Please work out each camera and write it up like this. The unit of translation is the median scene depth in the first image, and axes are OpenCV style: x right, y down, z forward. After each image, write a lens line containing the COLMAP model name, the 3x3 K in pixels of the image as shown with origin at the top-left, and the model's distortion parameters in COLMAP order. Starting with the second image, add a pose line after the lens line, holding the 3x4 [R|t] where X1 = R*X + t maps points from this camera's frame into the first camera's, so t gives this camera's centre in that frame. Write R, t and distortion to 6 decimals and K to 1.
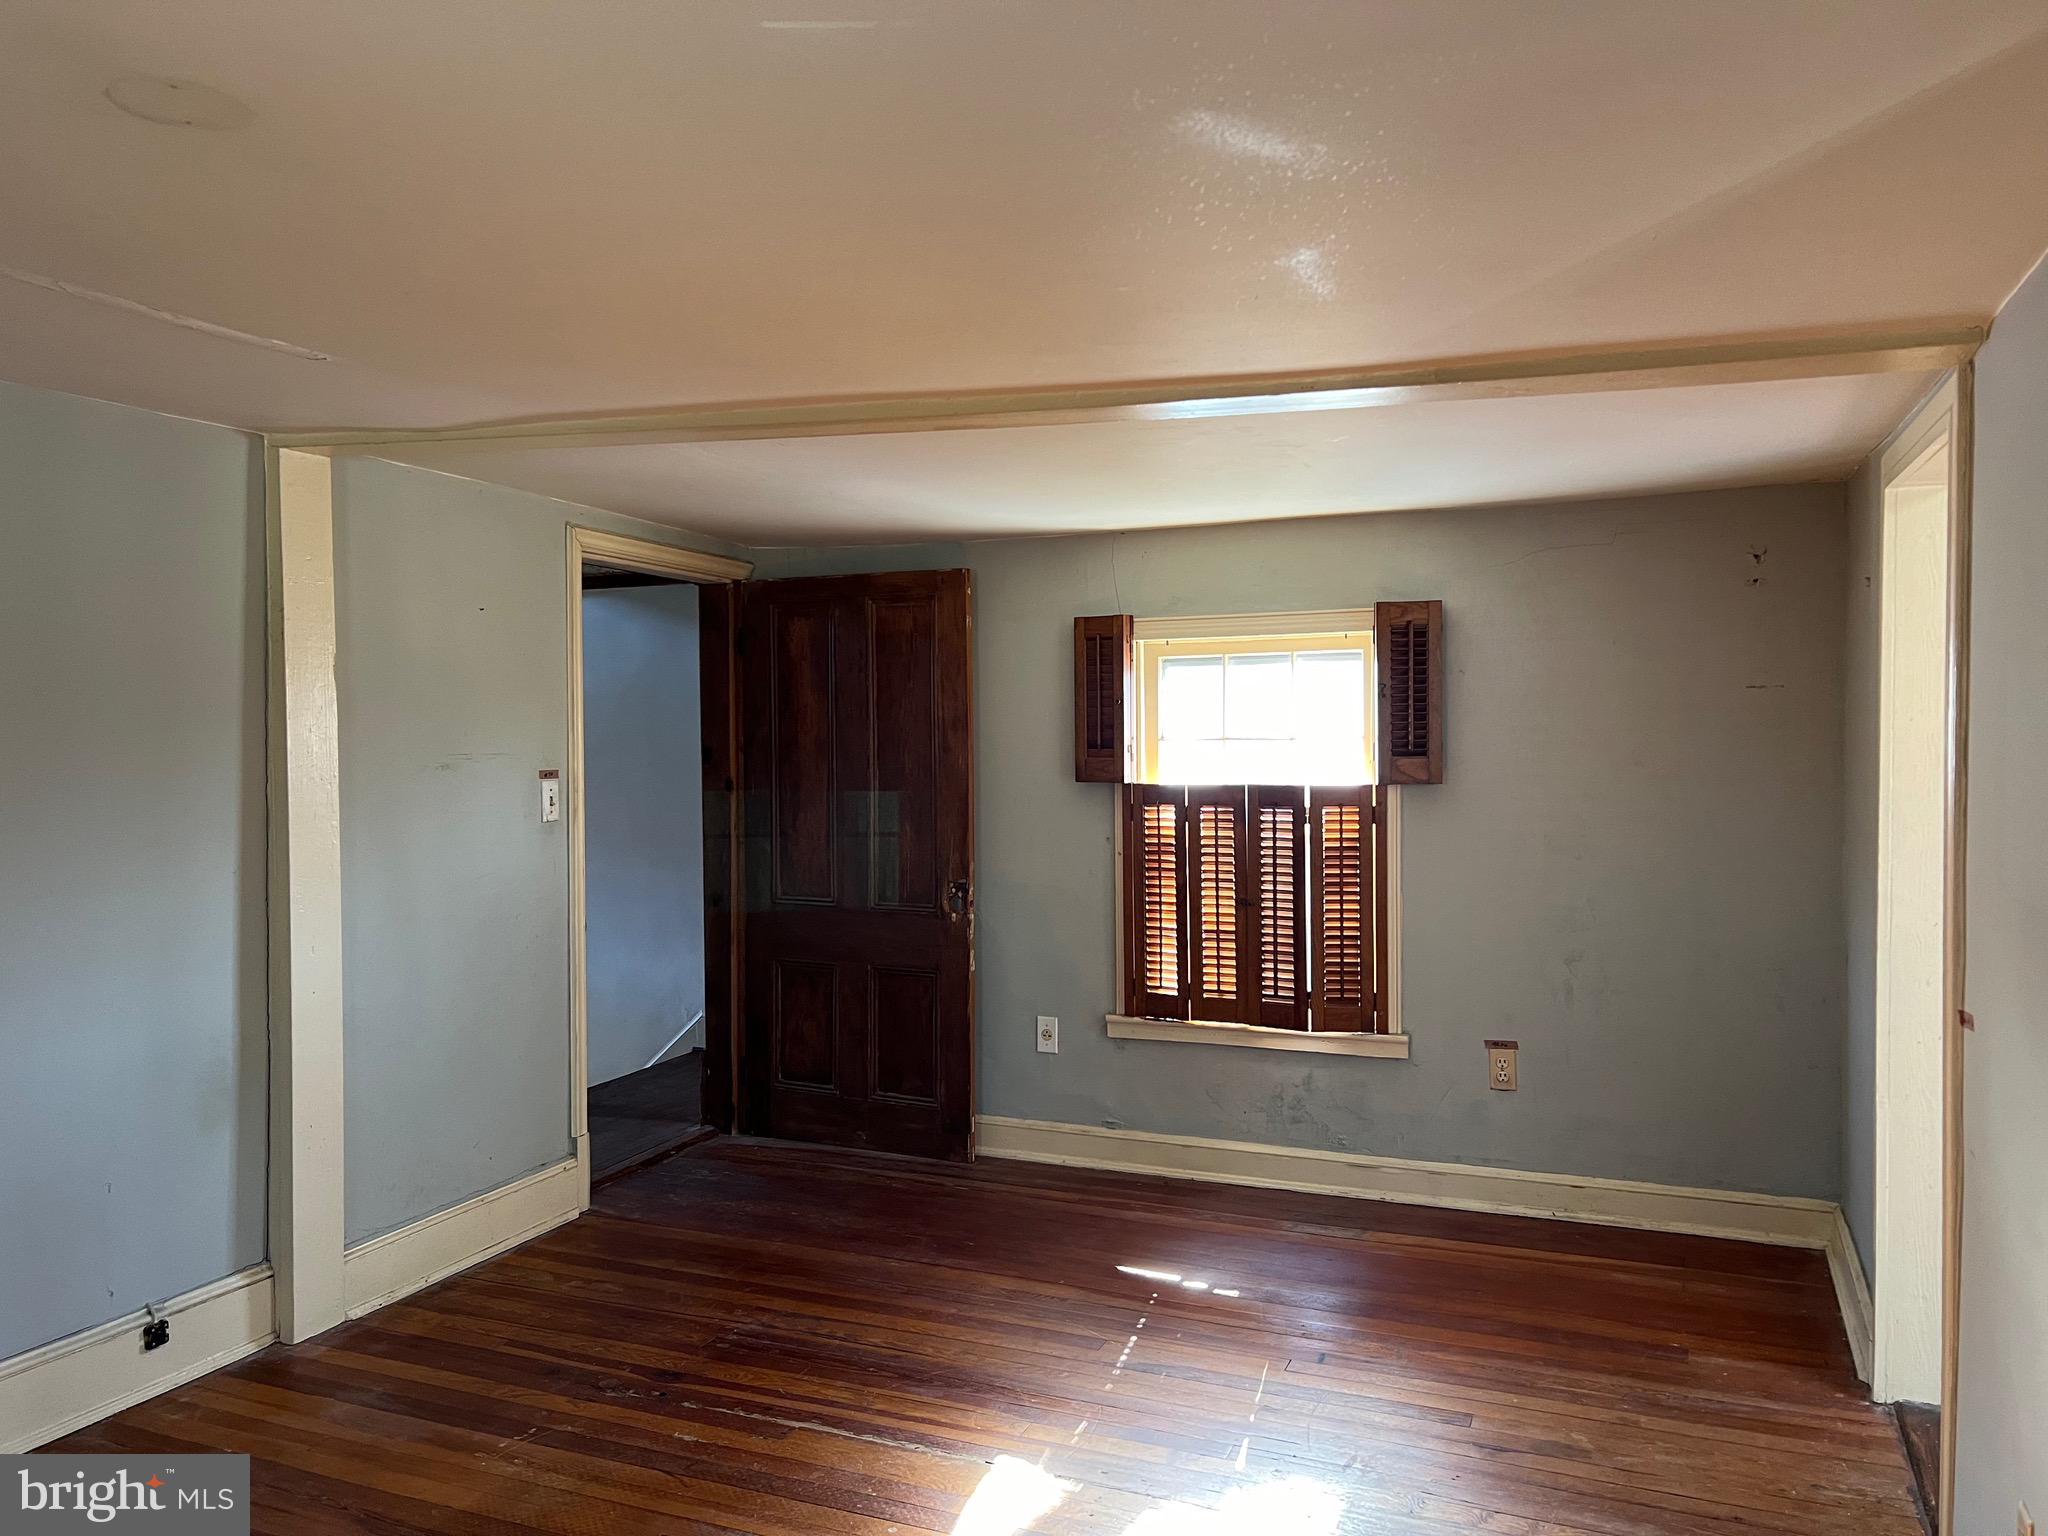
lens RADIAL K [[1537.4, 0, 1038.1], [0, 1537.4, 776.6], [0, 0, 1]] dist [0.050303, -0.051369]
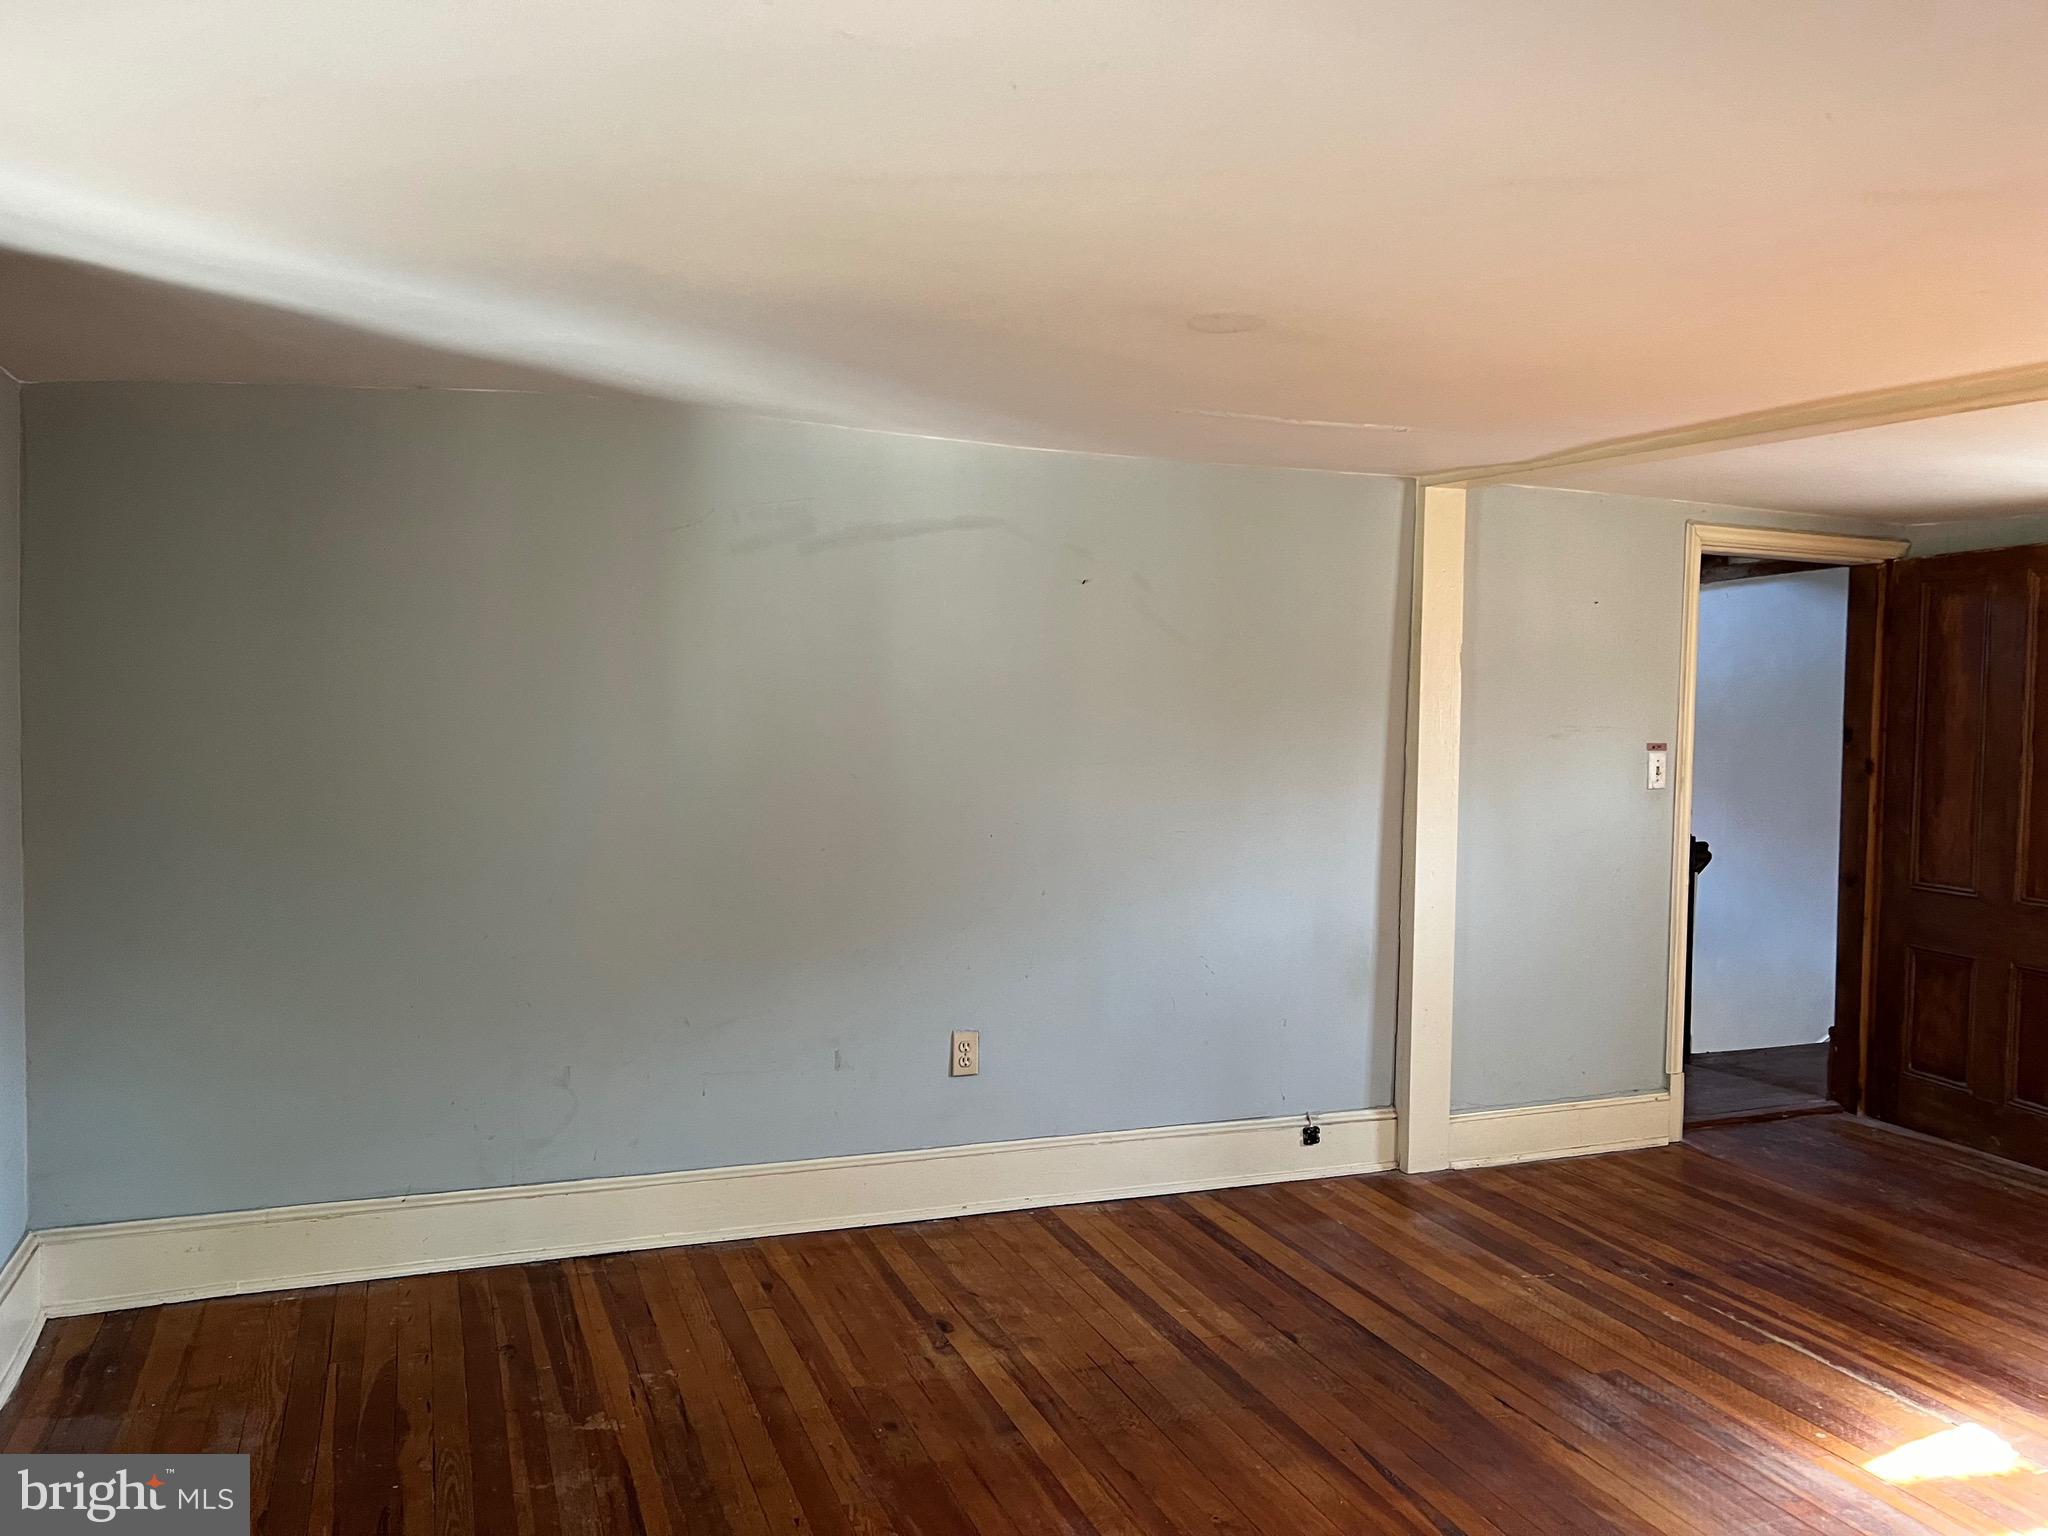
lens RADIAL K [[1537.4, 0, 1024.9], [0, 1537.4, 768.9], [0, 0, 1]] dist [0.050303, -0.051369]
pose [[0.684740, 0.039964, -0.727691, 0.223450], [-0.037207, 0.999110, 0.019859, 0.010938], [0.727837, 0.013477, 0.685617, -0.124695]]
